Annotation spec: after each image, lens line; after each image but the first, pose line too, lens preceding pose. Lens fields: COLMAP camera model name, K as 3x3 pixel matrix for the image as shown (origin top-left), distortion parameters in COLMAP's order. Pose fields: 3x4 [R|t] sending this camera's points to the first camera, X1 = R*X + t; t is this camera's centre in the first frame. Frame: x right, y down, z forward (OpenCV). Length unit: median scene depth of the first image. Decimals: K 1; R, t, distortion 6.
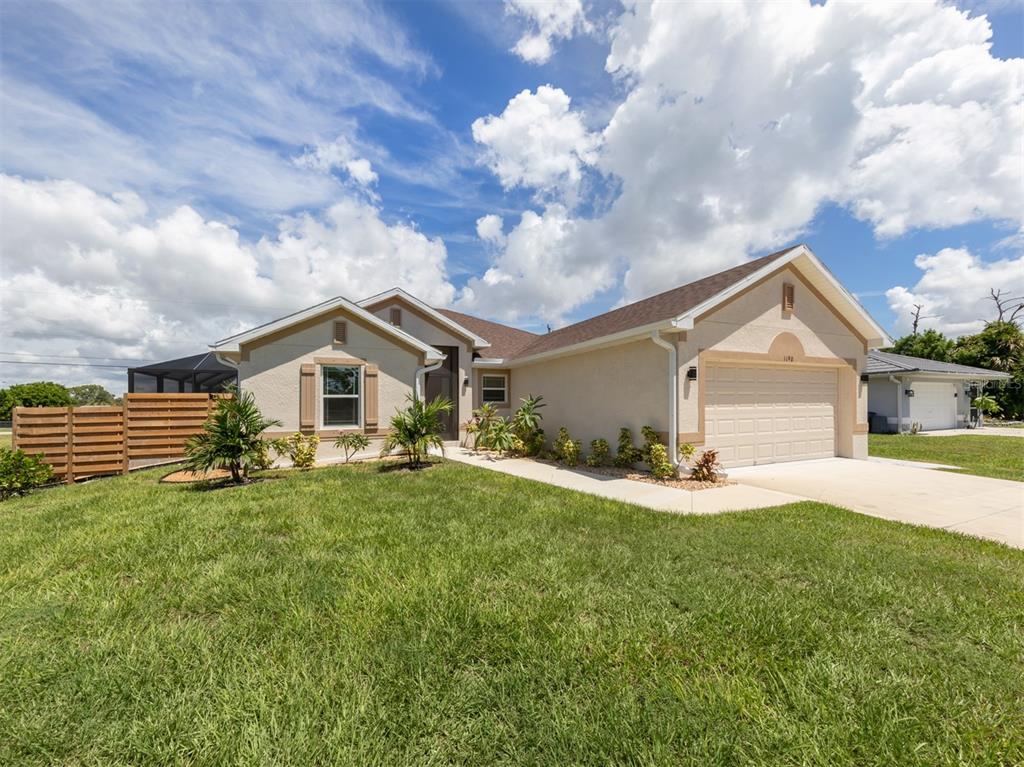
lens RADIAL K [[392.2, 0, 495.9], [0, 392.2, 392.7], [0, 0, 1]] dist [0.007069, -0.000553]
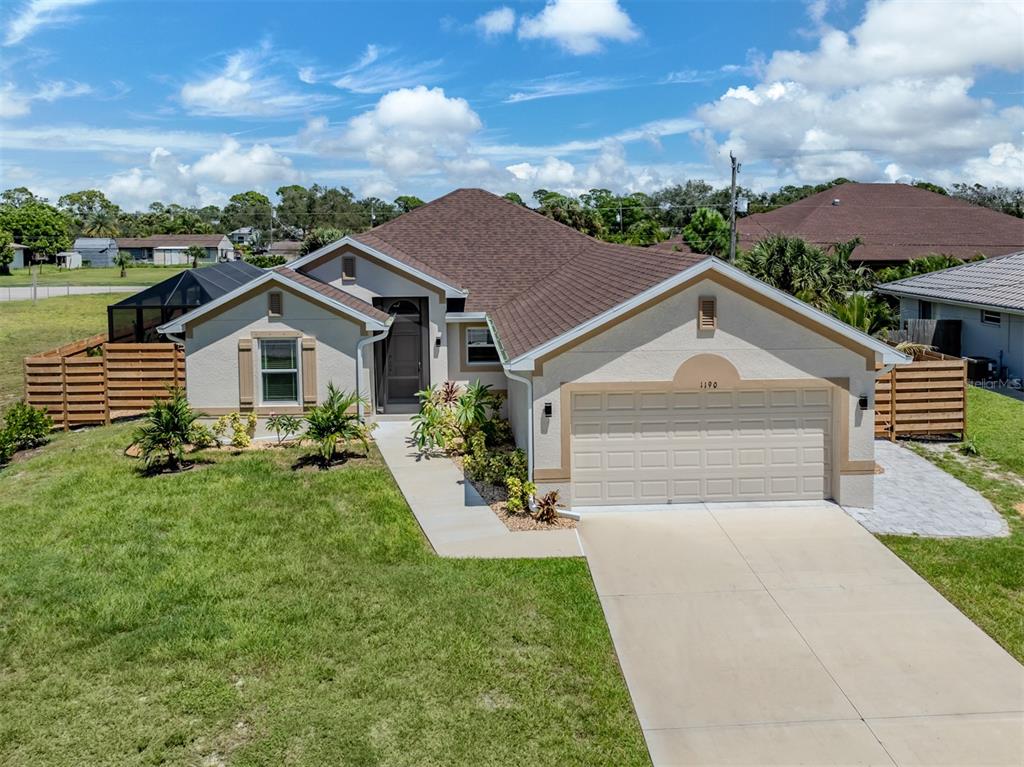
lens RADIAL K [[845.9, 0, 482.9], [0, 845.9, 249.5], [0, 0, 1]] dist [-0.017348, -0.002949]
pose [[0.935100, 0.015831, -0.354031, 0.748762], [0.009908, 0.997443, 0.070771, -0.407474], [0.354246, -0.069686, 0.932552, -0.665857]]
